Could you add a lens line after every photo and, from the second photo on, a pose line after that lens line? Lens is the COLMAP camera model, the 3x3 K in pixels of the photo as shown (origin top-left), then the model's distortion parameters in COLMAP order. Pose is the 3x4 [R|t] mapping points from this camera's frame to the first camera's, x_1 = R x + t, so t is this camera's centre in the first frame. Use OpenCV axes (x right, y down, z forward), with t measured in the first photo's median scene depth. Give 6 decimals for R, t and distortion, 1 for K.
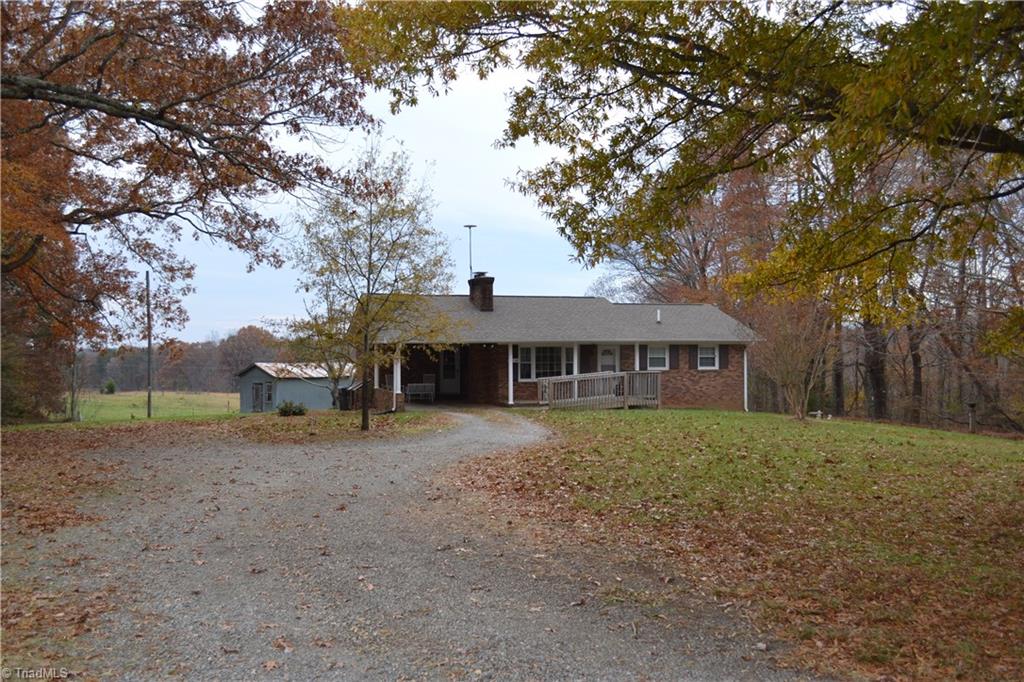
lens RADIAL K [[1050.9, 0, 512.0], [0, 1050.9, 341.0], [0, 0, 1]] dist [-0.016045, -0.023816]
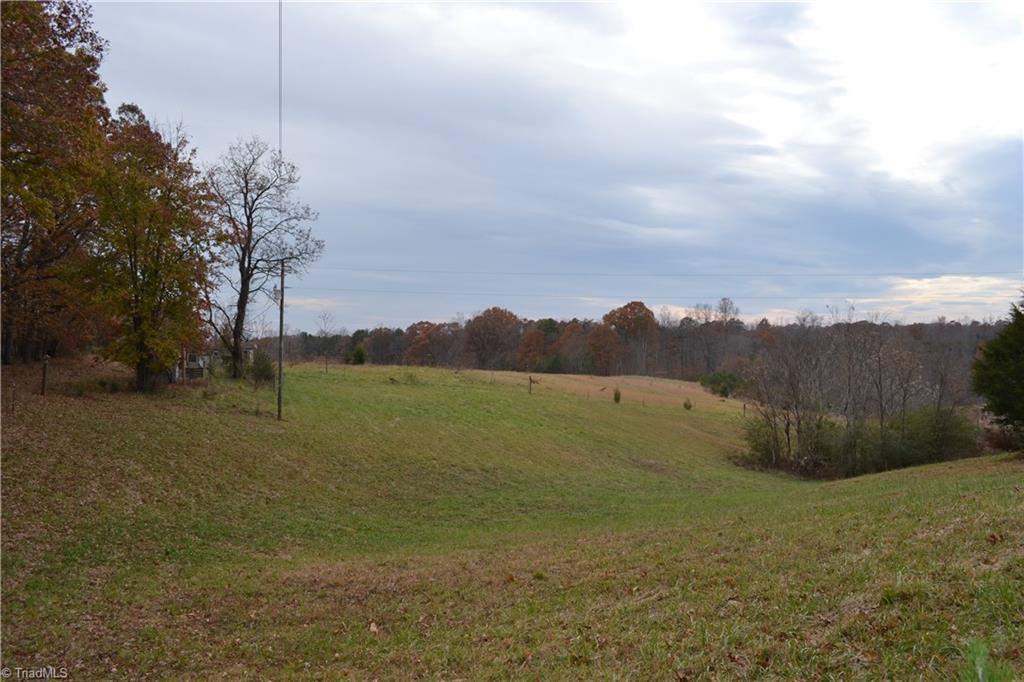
lens RADIAL K [[803.2, 0, 523.3], [0, 803.2, 343.0], [0, 0, 1]] dist [-0.050611, -0.002627]
pose [[0.985646, 0.014789, -0.168179, -0.090647], [-0.013999, 0.999885, 0.005882, 0.015037], [0.168246, -0.003444, 0.985739, 0.236996]]
